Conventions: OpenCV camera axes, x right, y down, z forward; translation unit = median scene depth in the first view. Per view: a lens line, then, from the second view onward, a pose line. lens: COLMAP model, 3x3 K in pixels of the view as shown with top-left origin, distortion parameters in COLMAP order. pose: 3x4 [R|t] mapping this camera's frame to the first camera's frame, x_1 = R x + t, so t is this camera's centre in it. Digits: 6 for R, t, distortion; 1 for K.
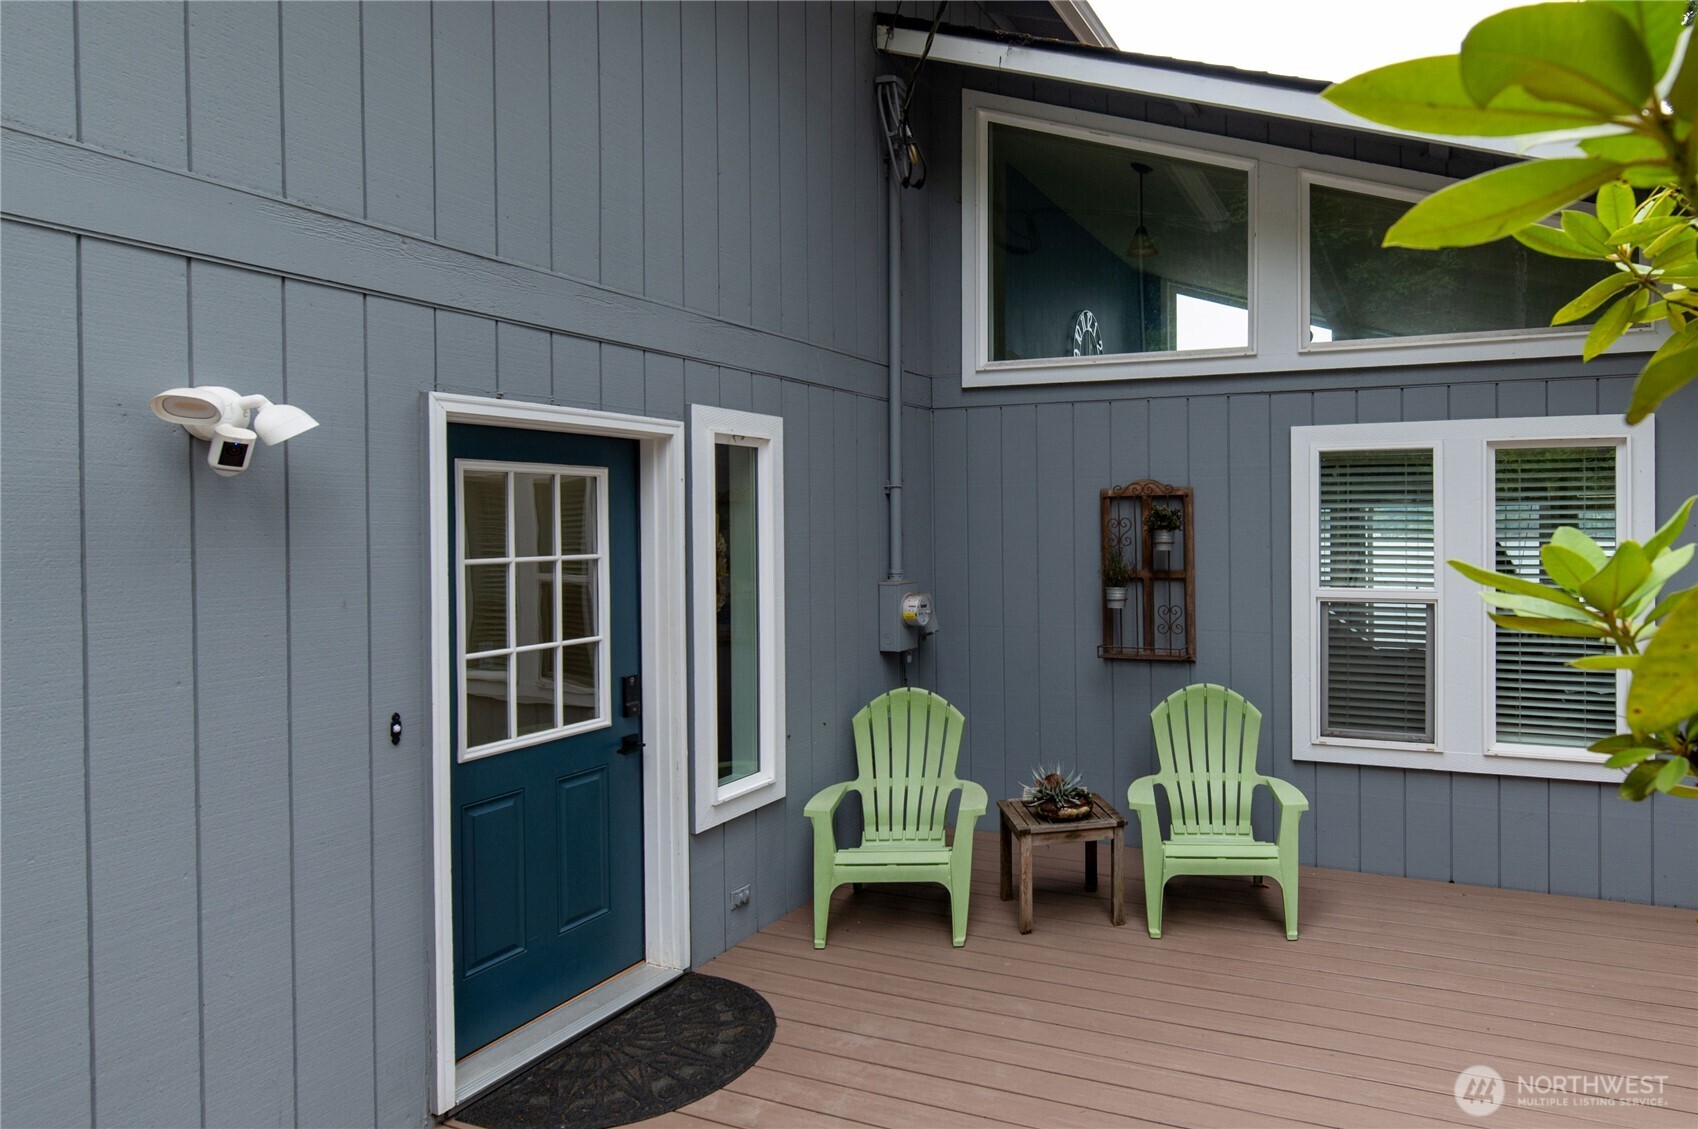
lens RADIAL K [[859.9, 0, 849.7], [0, 859.9, 588.4], [0, 0, 1]] dist [-0.000280, 0.000317]
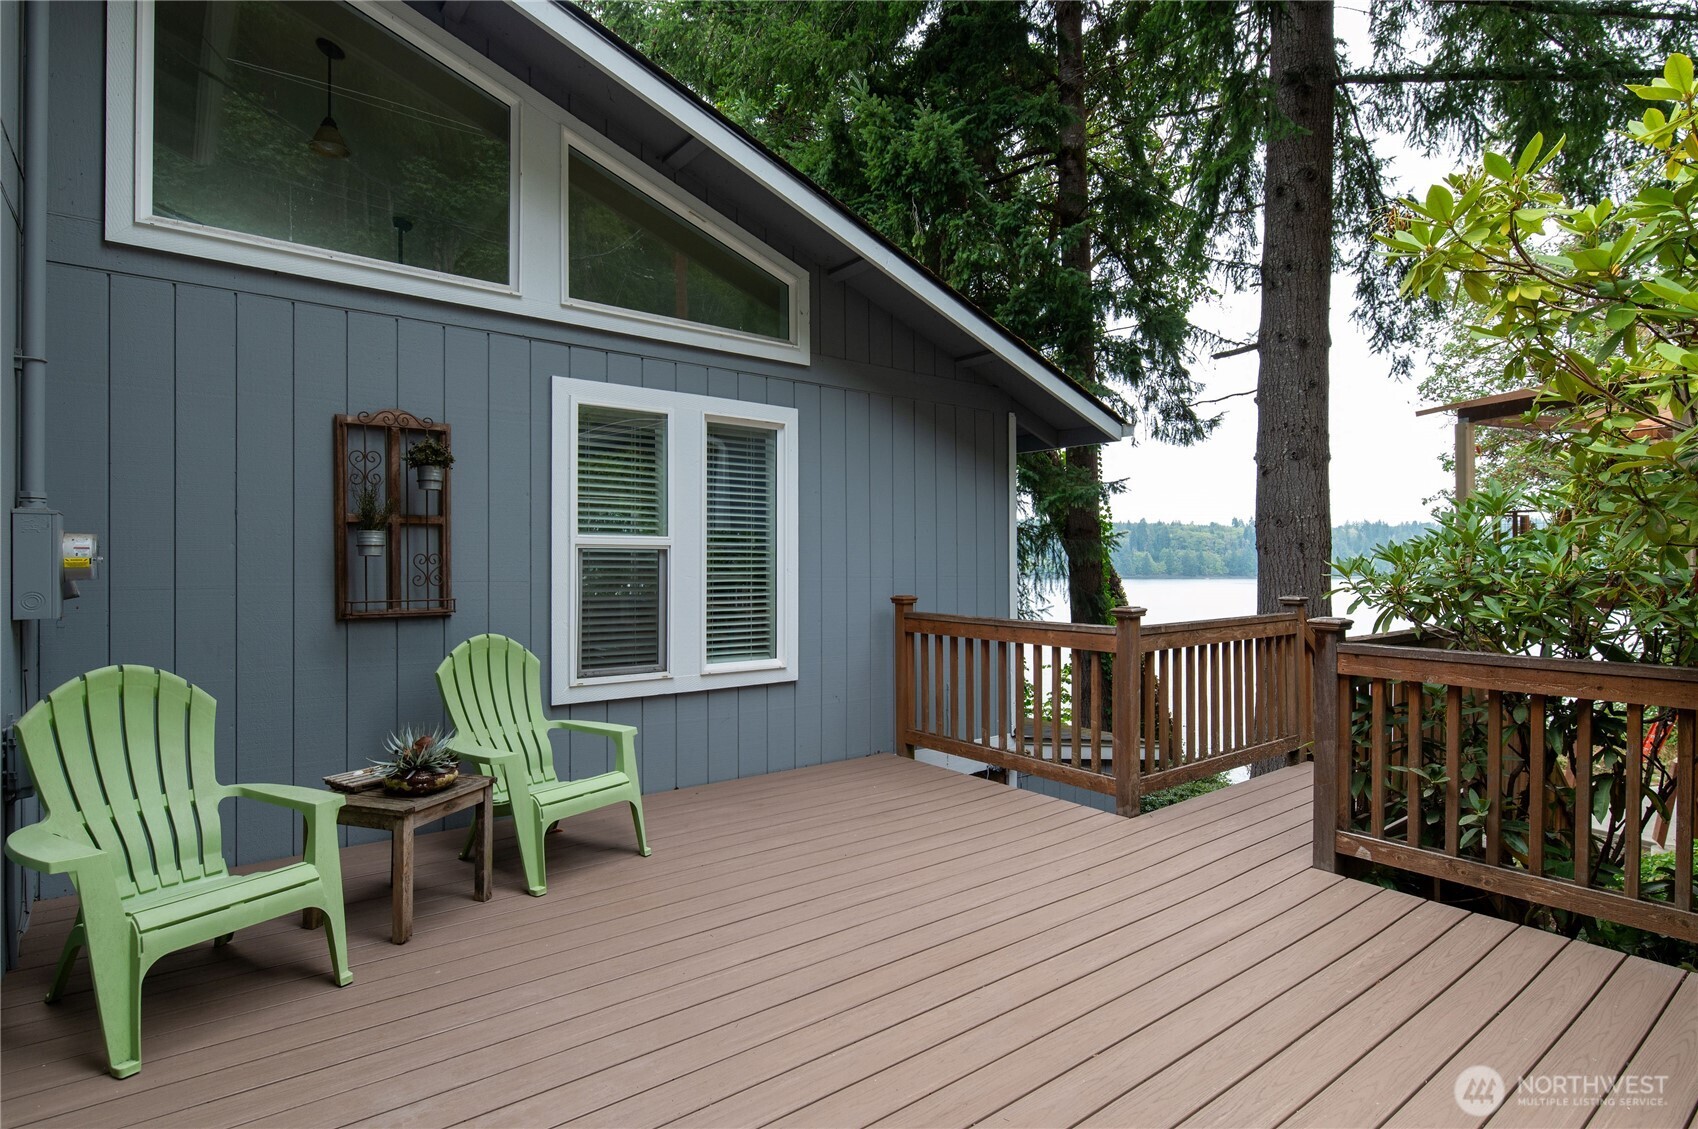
lens RADIAL K [[893.8, 0, 849.0], [0, 893.8, 564.5], [0, 0, 1]] dist [-0.000195, -0.000266]
pose [[0.522138, -0.000938, 0.852861, -0.203126], [0.012838, 0.999895, -0.006760, 0.045971], [-0.852765, 0.014479, 0.522095, 0.154294]]
